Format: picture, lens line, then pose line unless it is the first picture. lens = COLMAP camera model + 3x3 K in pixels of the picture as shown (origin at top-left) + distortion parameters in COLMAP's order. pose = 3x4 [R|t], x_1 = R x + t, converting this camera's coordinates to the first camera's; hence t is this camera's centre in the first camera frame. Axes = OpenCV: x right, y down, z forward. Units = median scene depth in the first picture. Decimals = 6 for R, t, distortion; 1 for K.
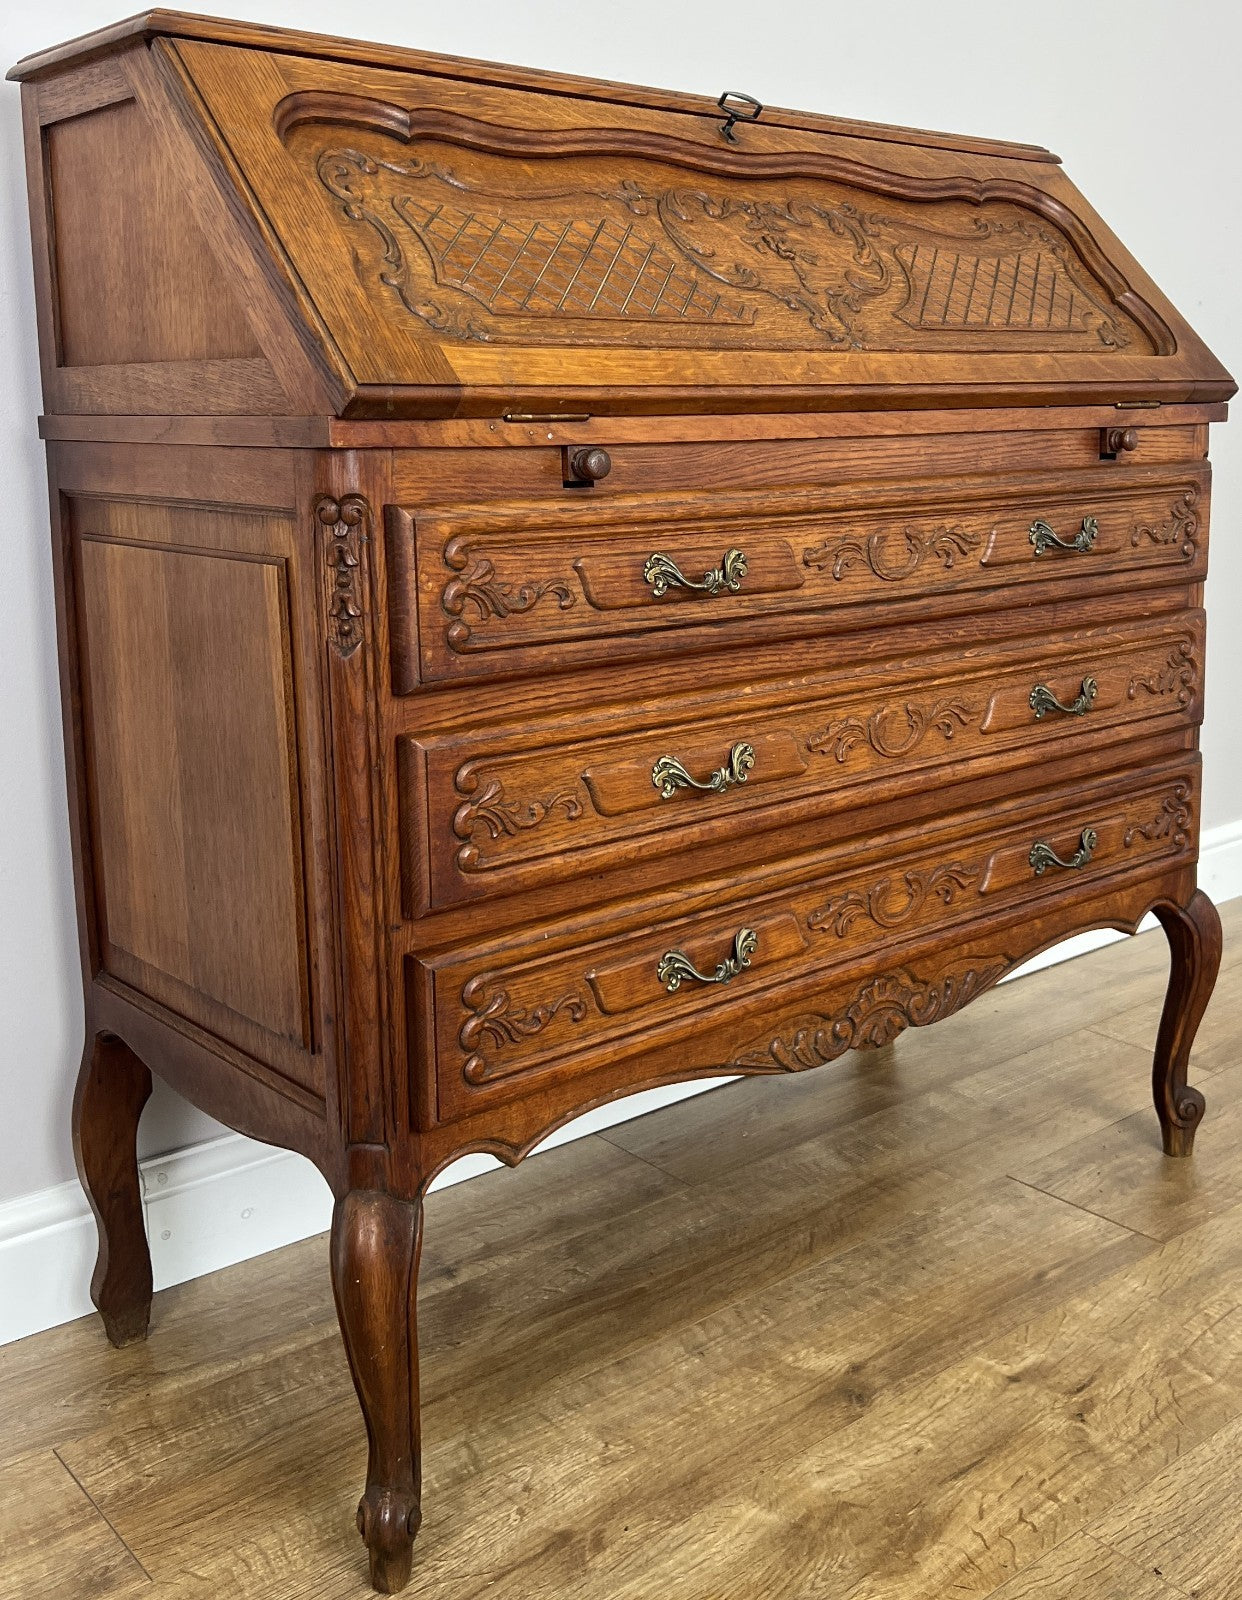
lens RADIAL K [[1667.5, 0, 718.4], [0, 1667.5, 678.0], [0, 0, 1]] dist [0.036802, 0.000000]
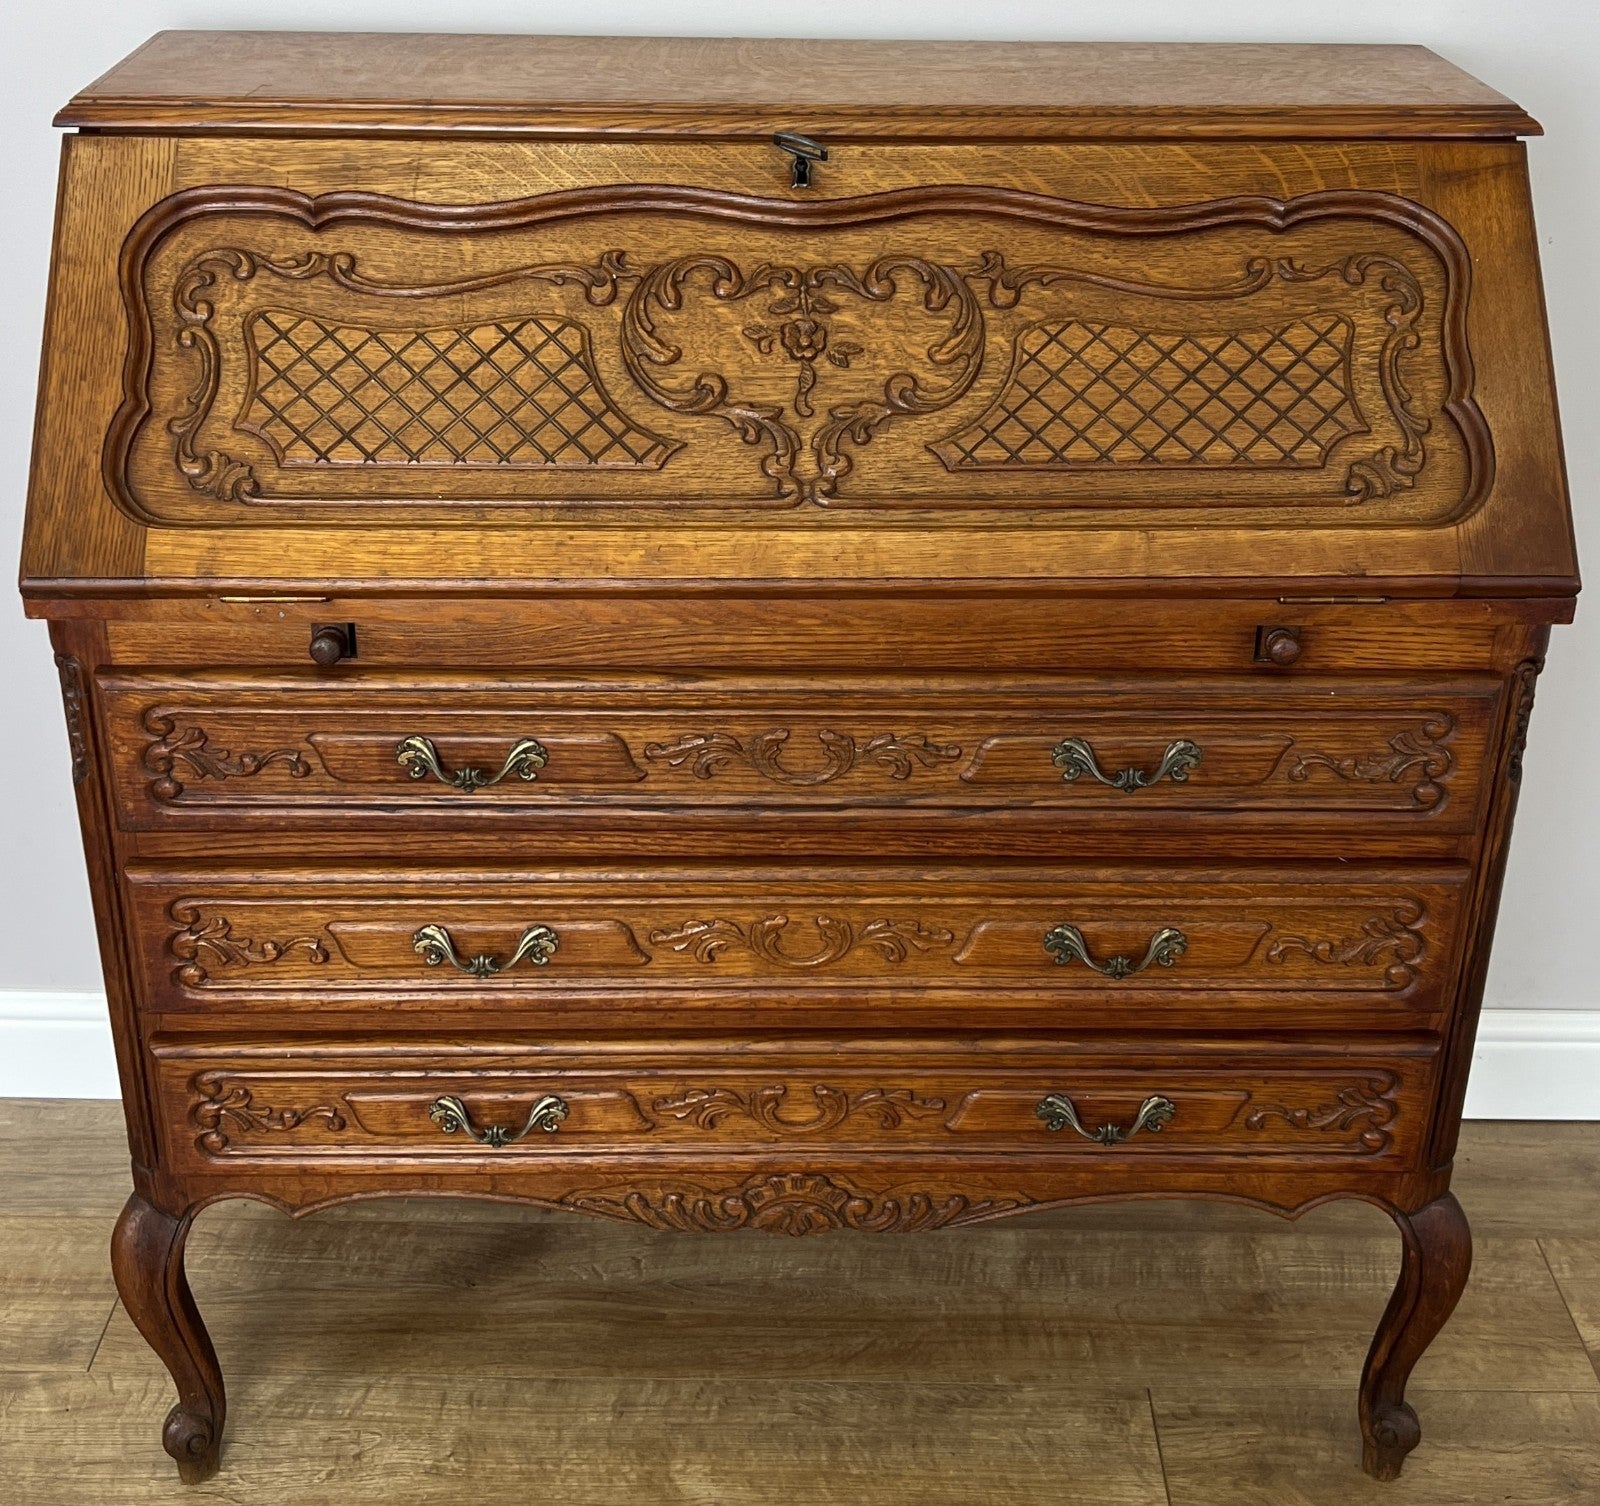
lens RADIAL K [[2125.6, 0, 809.2], [0, 2125.6, 679.4], [0, 0, 1]] dist [0.062455, 0.000000]
pose [[0.752336, 0.312269, -0.580068, 0.703060], [-0.128030, 0.933037, 0.336230, -0.462595], [0.646219, -0.178692, 0.741937, 0.218842]]
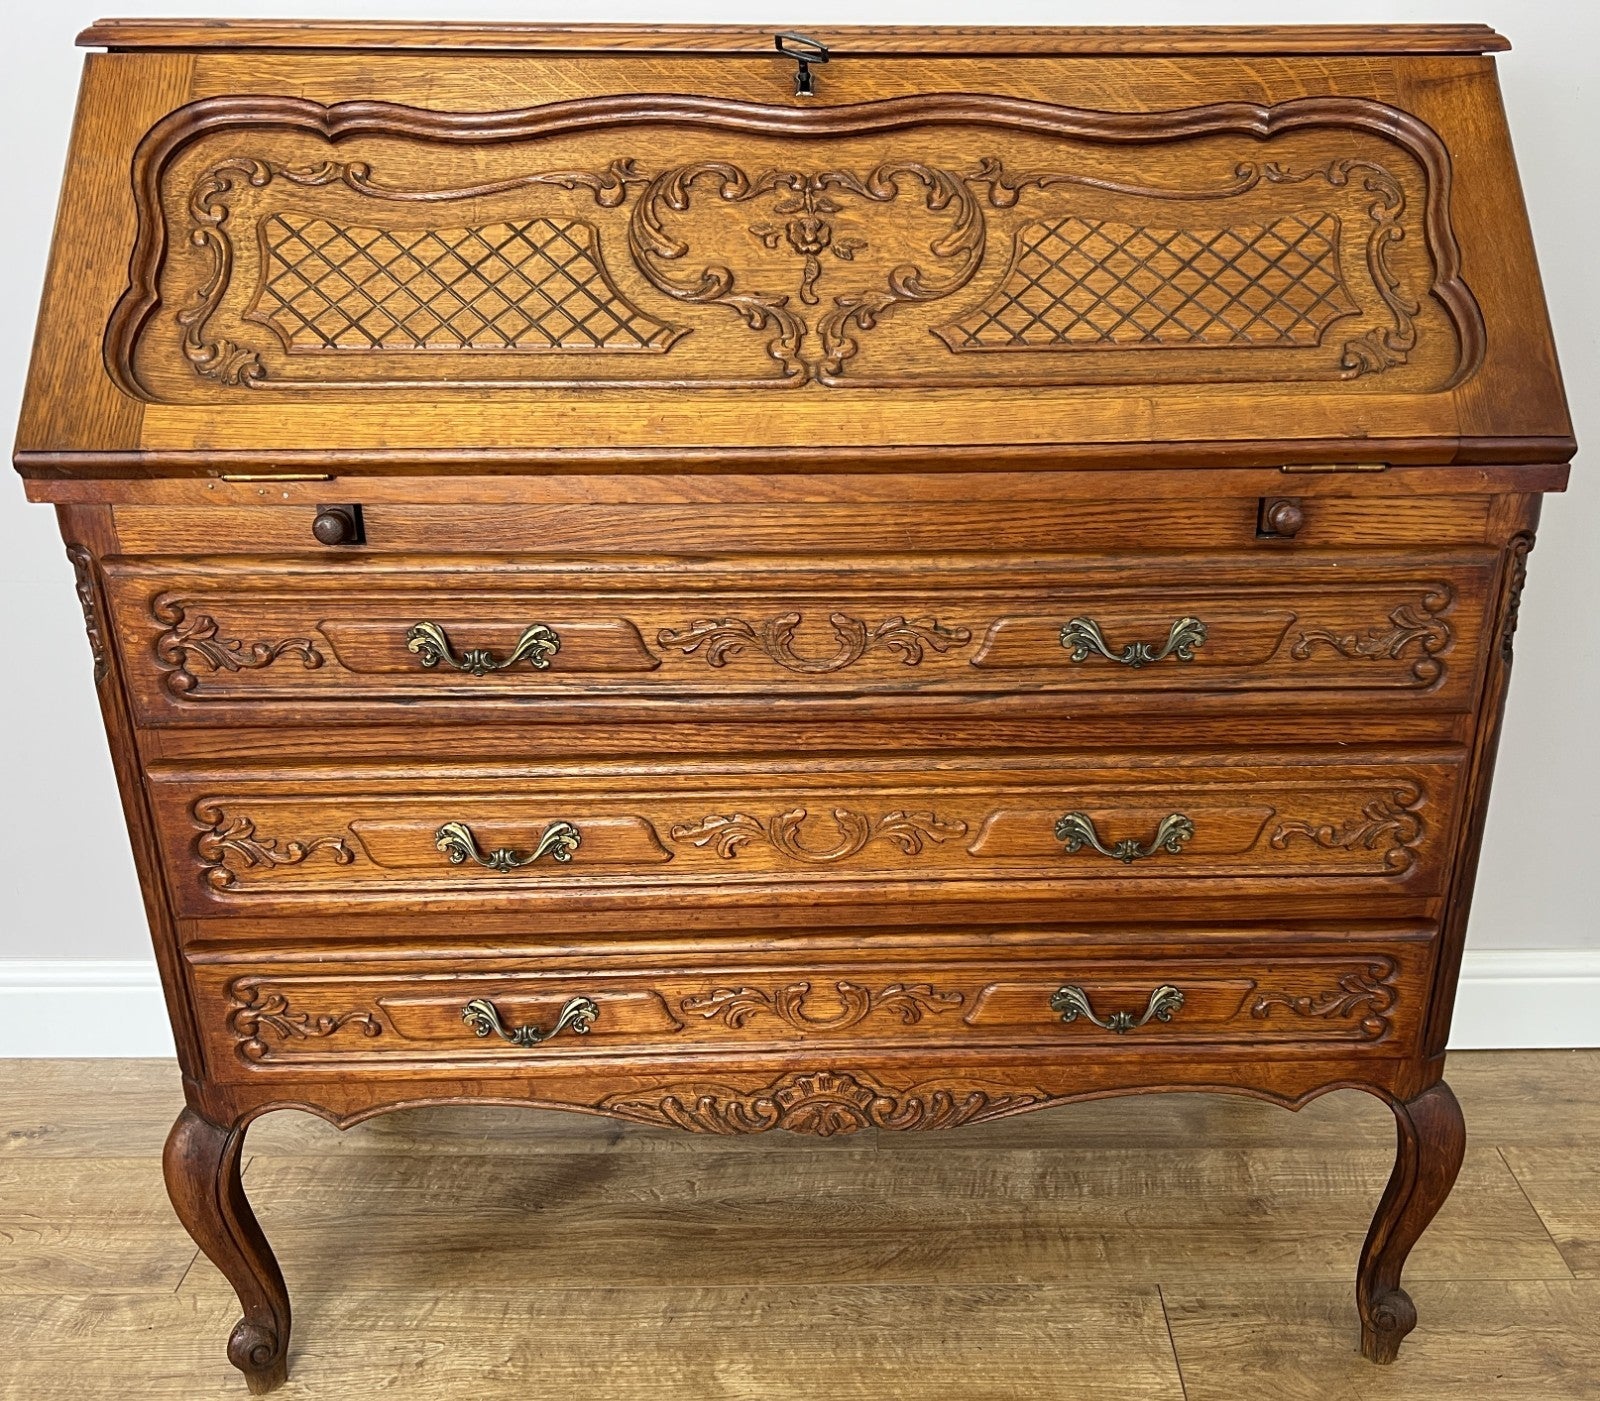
lens RADIAL K [[1510.7, 0, 893.4], [0, 1510.7, 761.8], [0, 0, 1]] dist [0.015677, 0.000000]
pose [[0.765880, 0.269852, -0.583616, 0.589883], [-0.114283, 0.950347, 0.289448, -0.239096], [0.632745, -0.154985, 0.758691, 0.432527]]
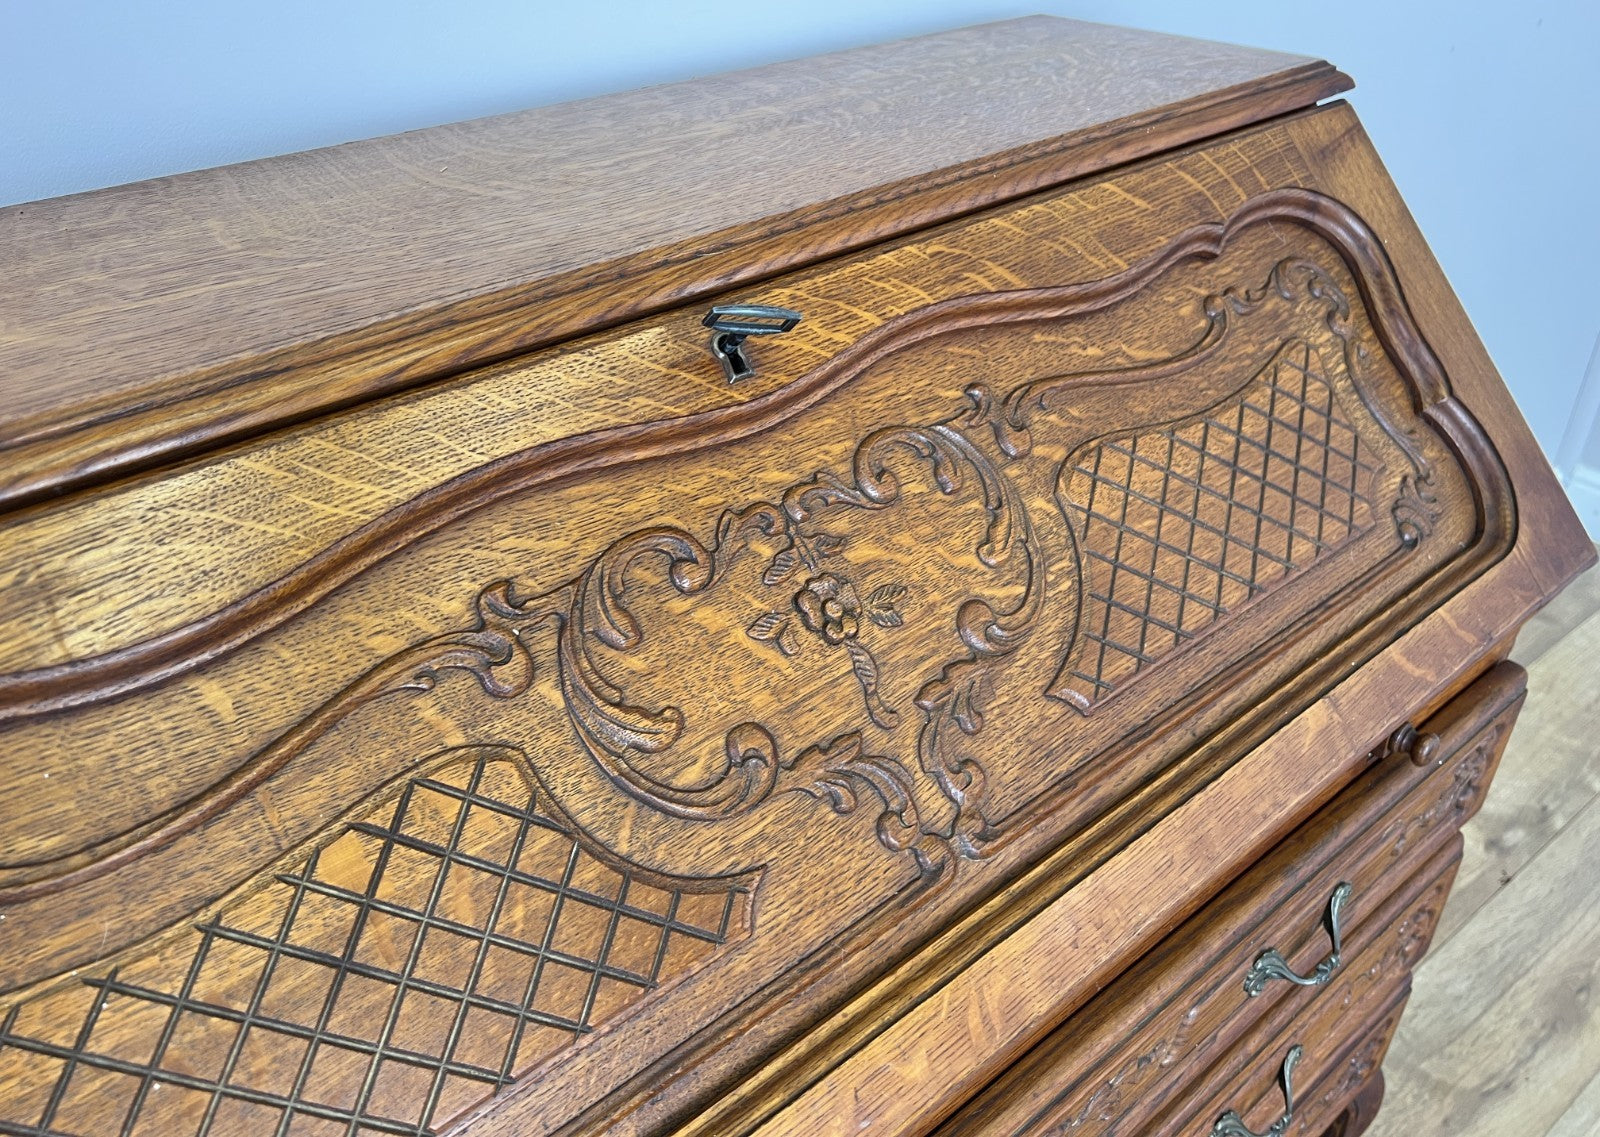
lens RADIAL K [[1204.0, 0, 779.3], [0, 1204.0, 526.4], [0, 0, 1]] dist [0.042745, -0.058064]
pose [[0.997236, 0.028774, -0.068494, 0.047024], [0.000446, 0.919611, 0.392830, -0.436483], [0.074291, -0.391775, 0.917057, 0.692999]]
